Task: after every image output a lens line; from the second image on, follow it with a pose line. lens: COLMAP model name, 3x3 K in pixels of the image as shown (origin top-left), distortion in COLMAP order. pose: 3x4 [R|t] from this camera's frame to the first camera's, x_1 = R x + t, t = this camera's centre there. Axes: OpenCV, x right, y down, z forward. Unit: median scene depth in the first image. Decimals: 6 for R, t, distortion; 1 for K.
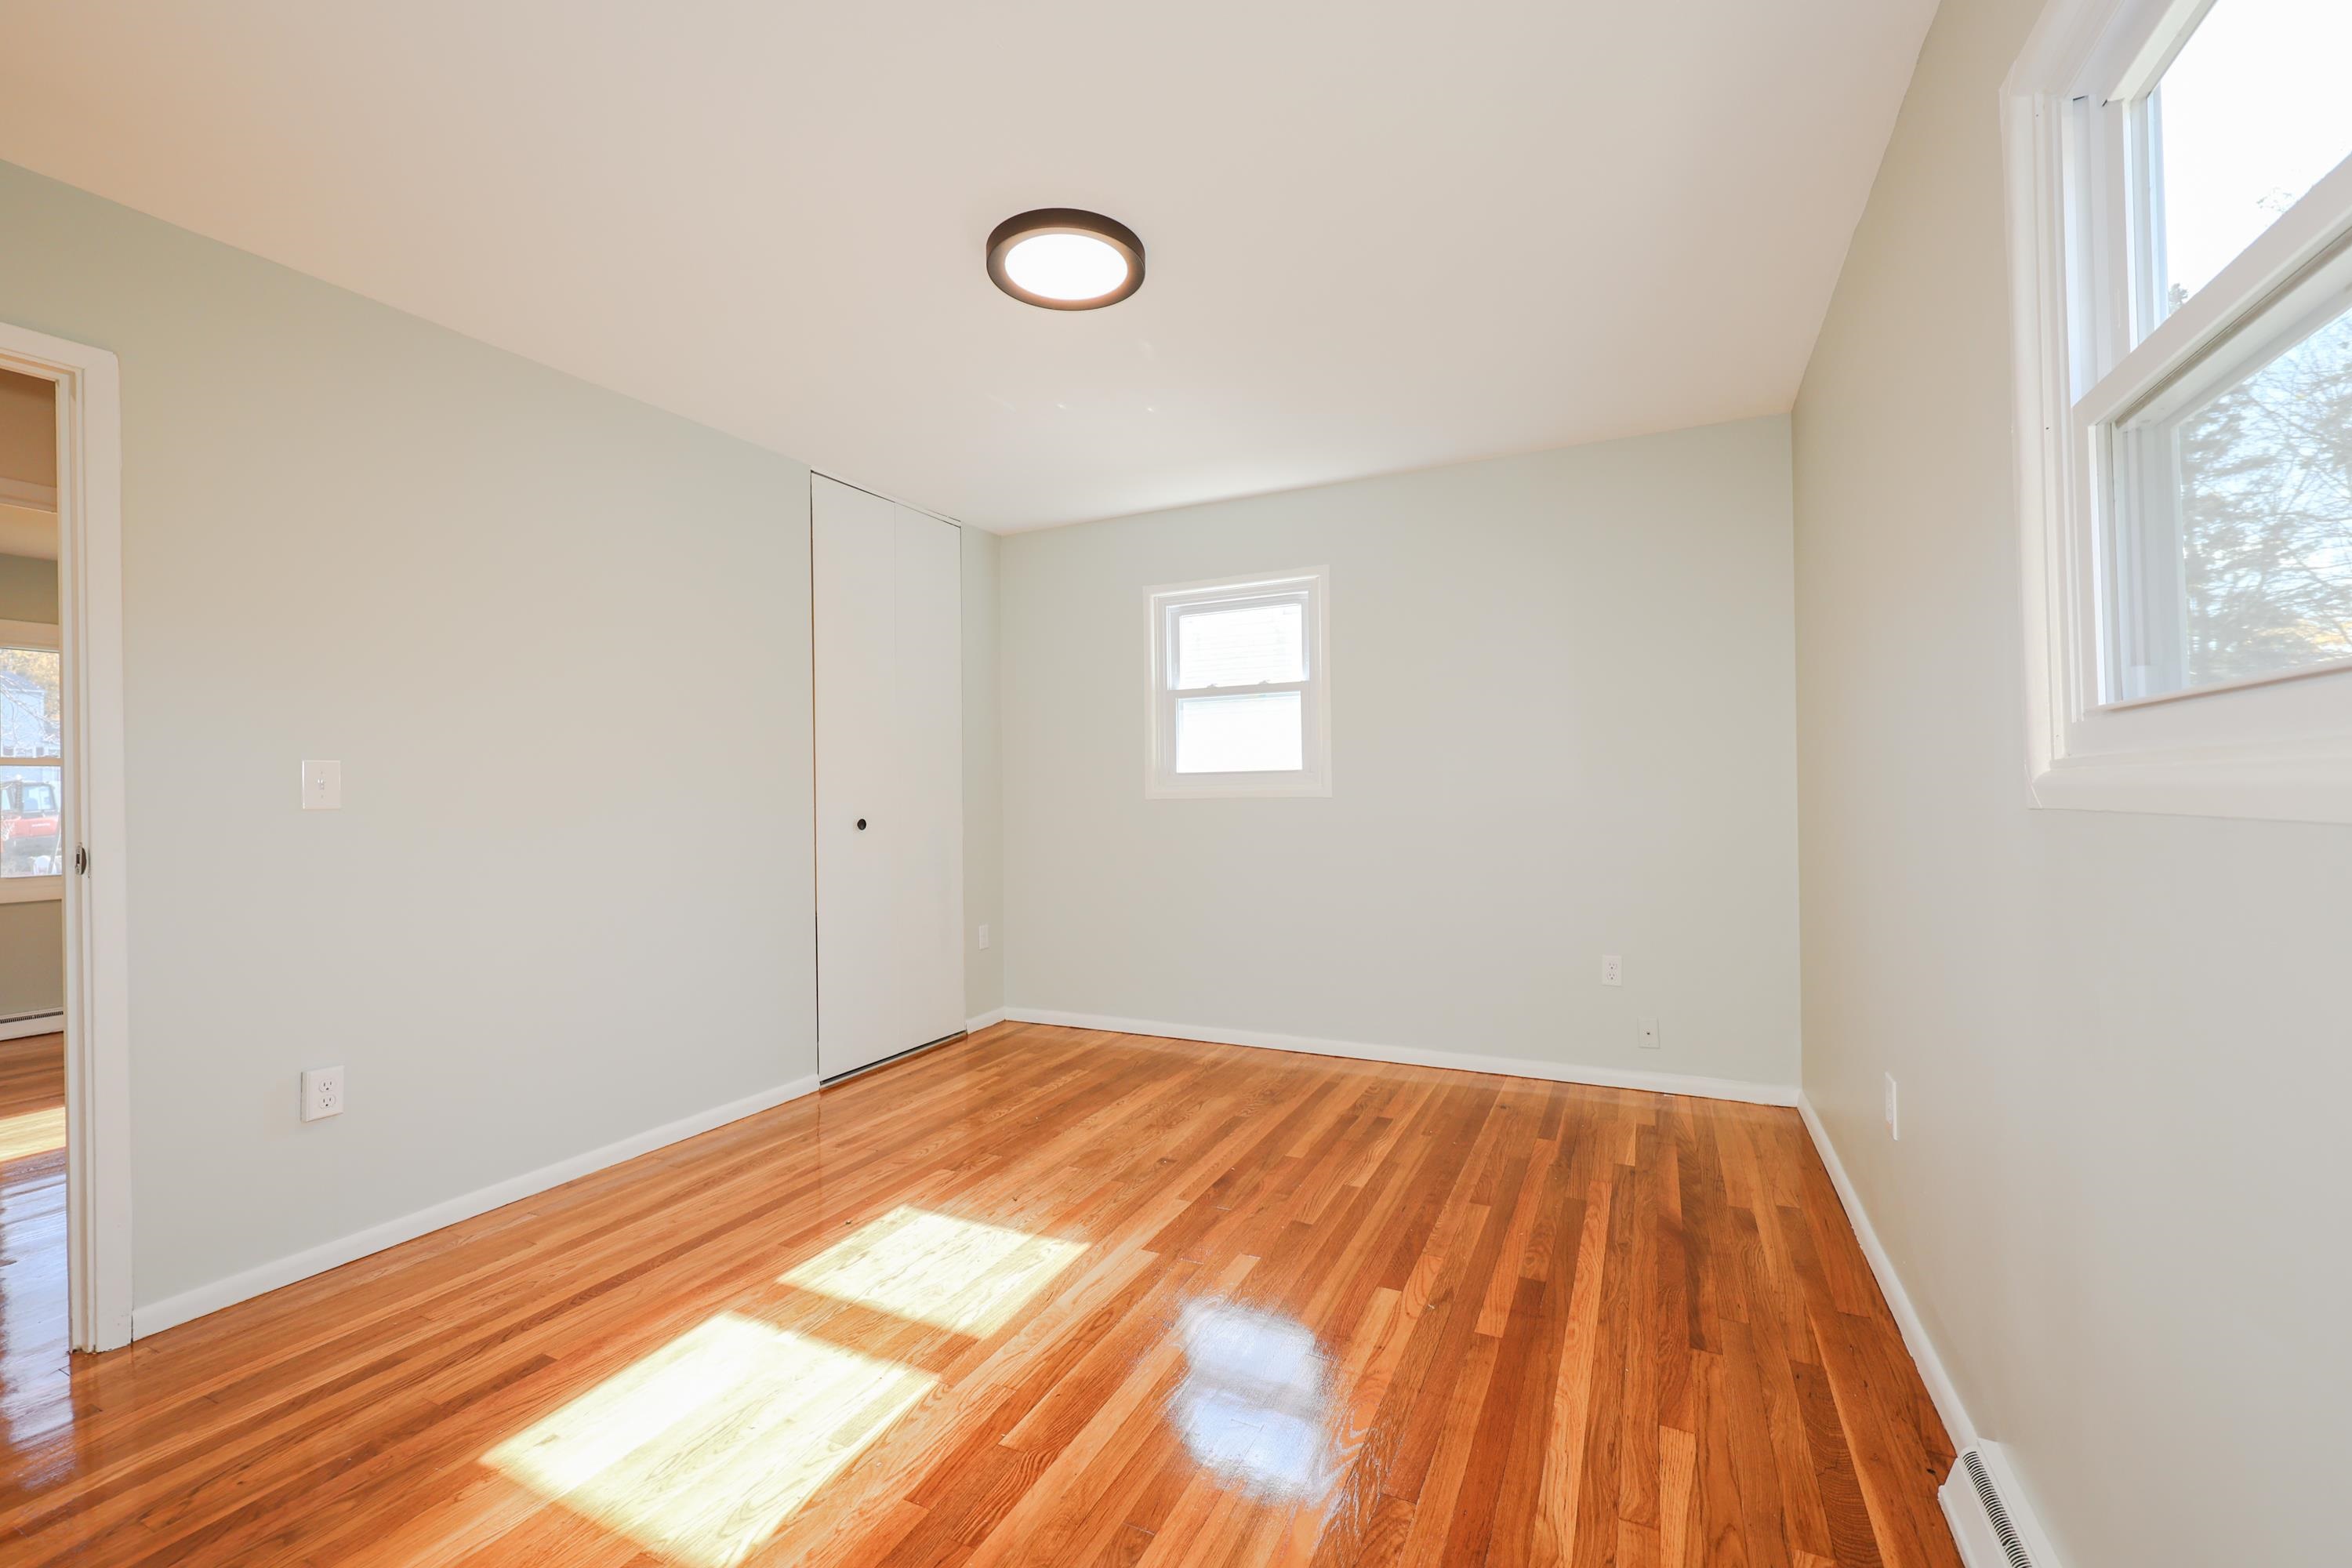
lens RADIAL K [[974.0, 0, 1181.9], [0, 974.0, 793.3], [0, 0, 1]] dist [0.002150, -0.000344]
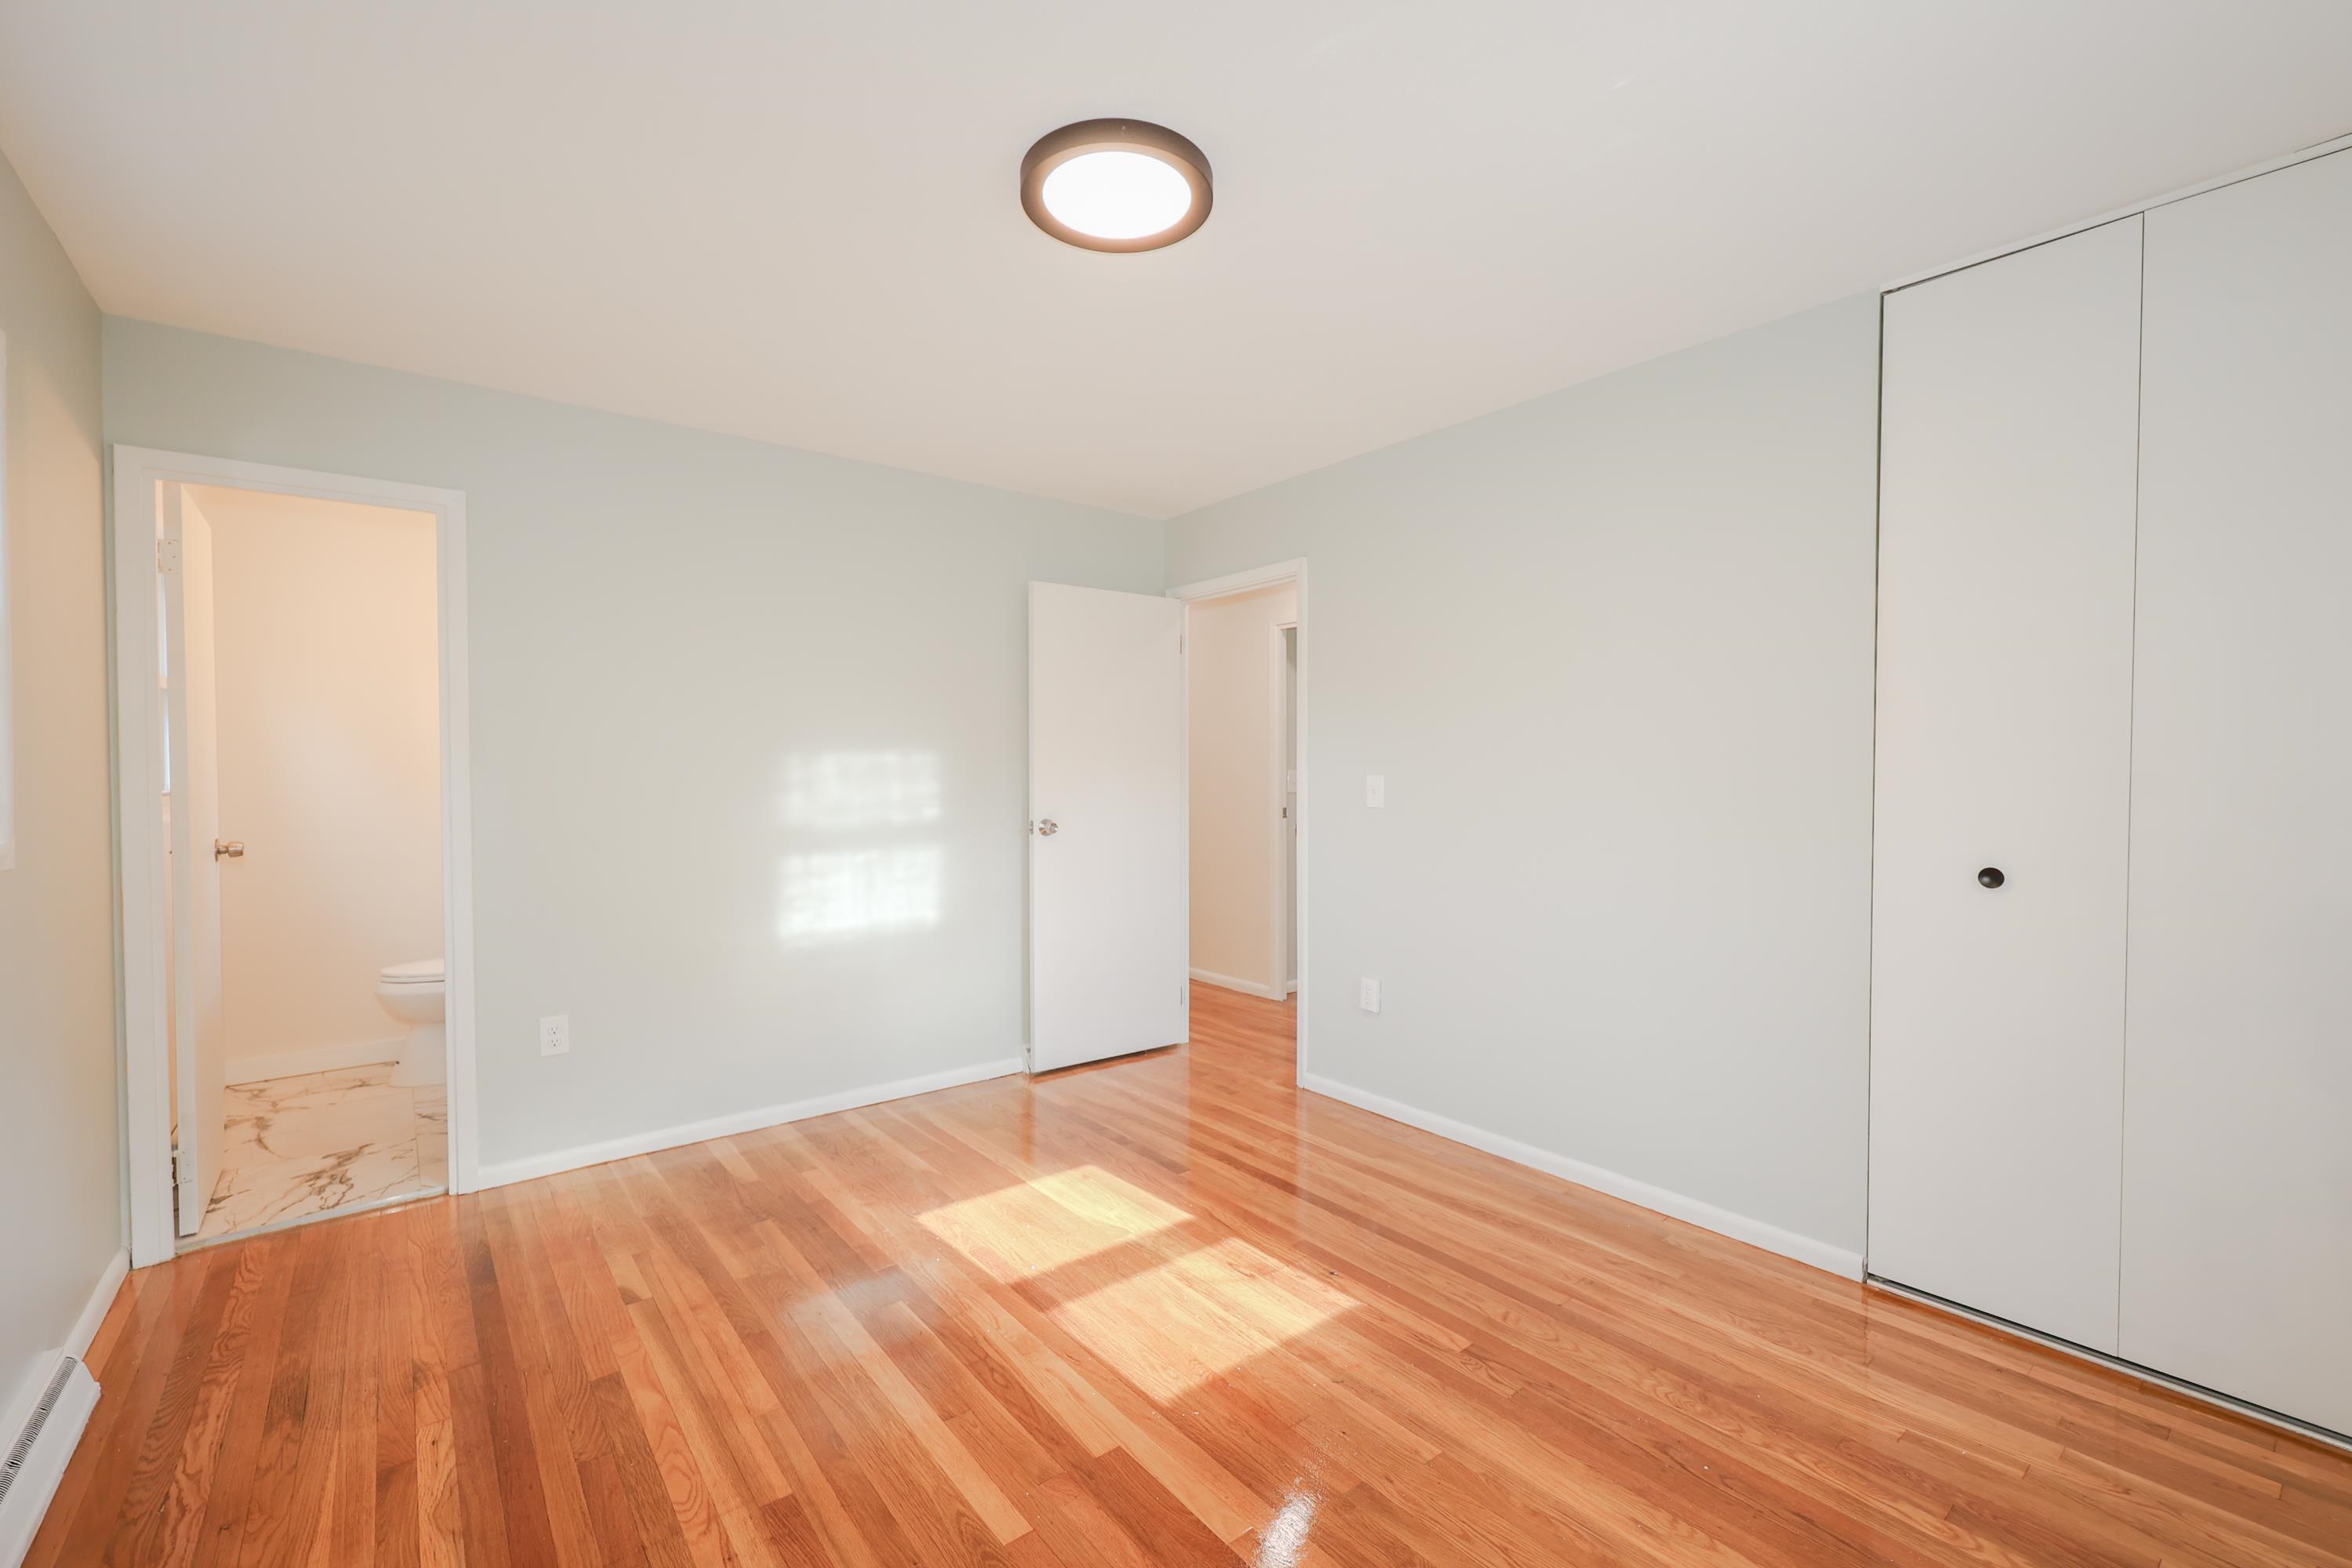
lens RADIAL K [[974.0, 0, 1163.8], [0, 974.0, 755.0], [0, 0, 1]] dist [0.002150, -0.000344]
pose [[-0.437996, 0.003729, -0.898969, 0.512532], [0.009897, 0.999951, -0.000674, -0.055893], [0.898923, -0.009192, -0.438011, 1.126775]]
